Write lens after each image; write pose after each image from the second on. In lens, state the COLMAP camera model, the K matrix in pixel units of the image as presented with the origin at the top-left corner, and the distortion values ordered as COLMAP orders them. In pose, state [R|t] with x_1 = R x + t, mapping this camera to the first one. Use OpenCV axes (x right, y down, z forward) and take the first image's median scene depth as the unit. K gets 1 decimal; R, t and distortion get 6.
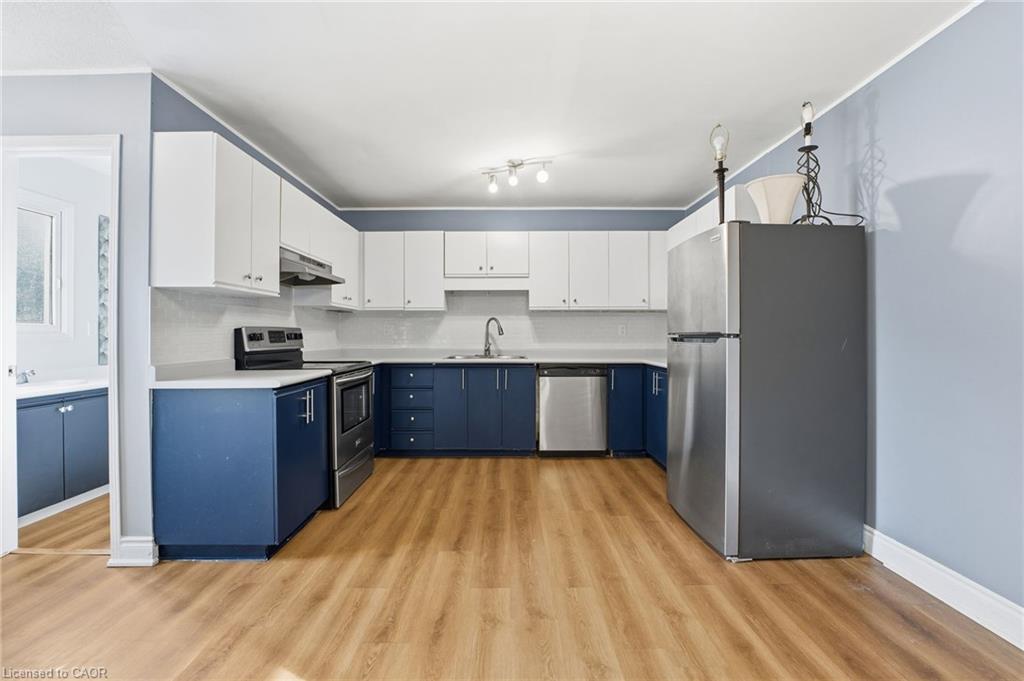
lens RADIAL K [[437.1, 0, 512.0], [0, 437.1, 340.5], [0, 0, 1]] dist [-0.030929, 0.000216]
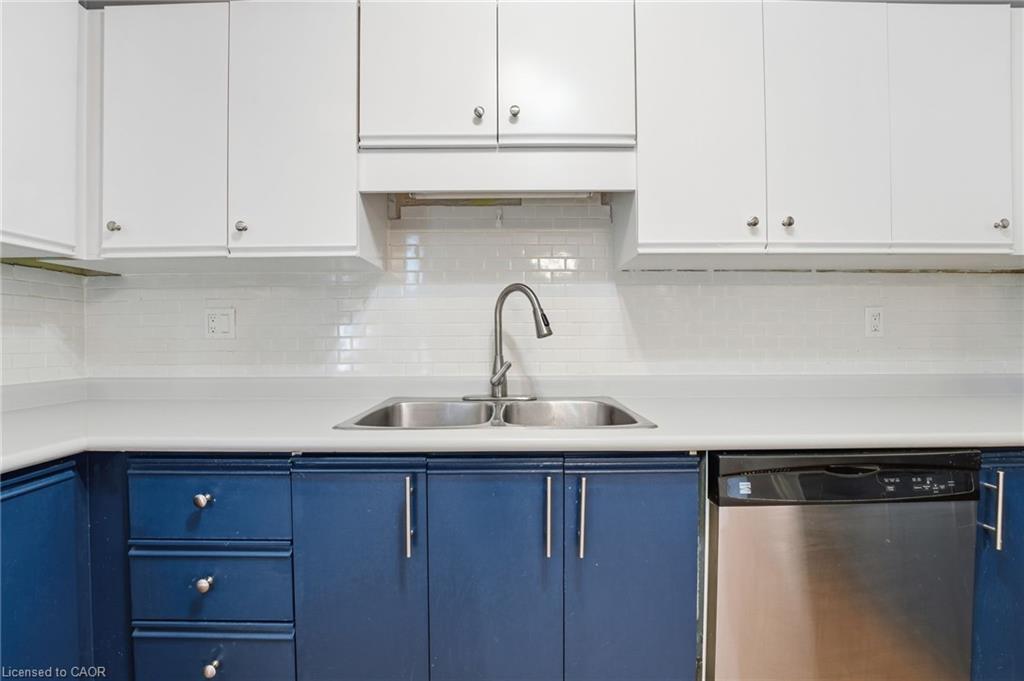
lens RADIAL K [[437.1, 0, 512.0], [0, 437.1, 340.5], [0, 0, 1]] dist [-0.030929, 0.000216]
pose [[0.999981, -0.004058, 0.004706, -0.049845], [0.004092, 0.999966, -0.007164, -0.008239], [-0.004677, 0.007183, 0.999963, 0.697958]]
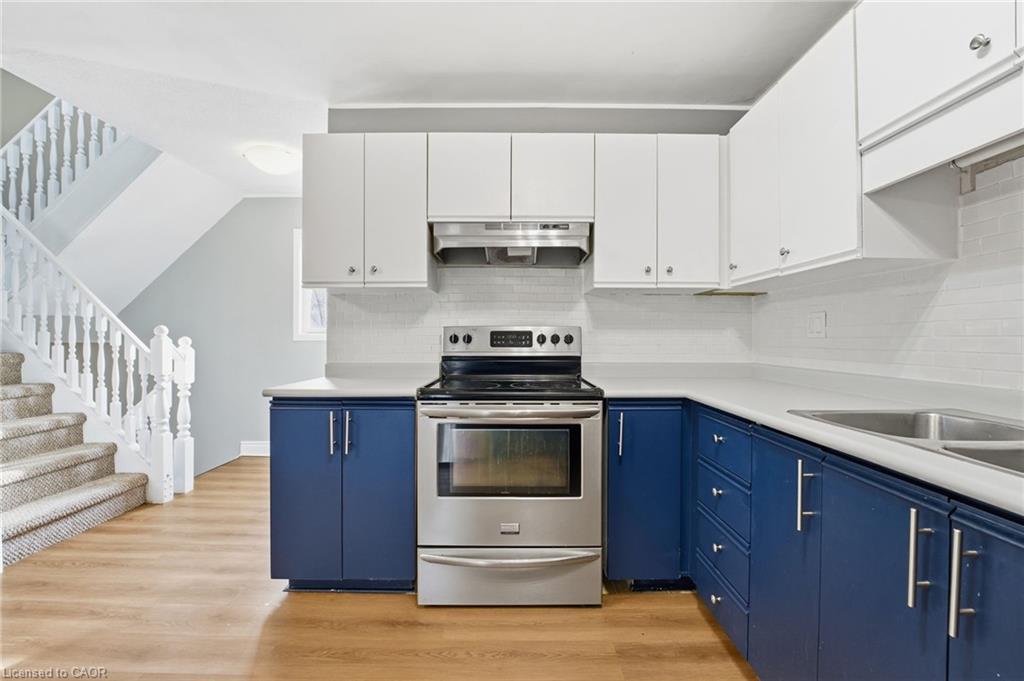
lens RADIAL K [[436.7, 0, 505.7], [0, 436.7, 341.7], [0, 0, 1]] dist [-0.001520, -0.000098]
pose [[-0.018457, 0.012582, -0.999750, 0.163560], [-0.016295, 0.999784, 0.012883, -0.009734], [0.999697, 0.016528, -0.018248, 0.754345]]
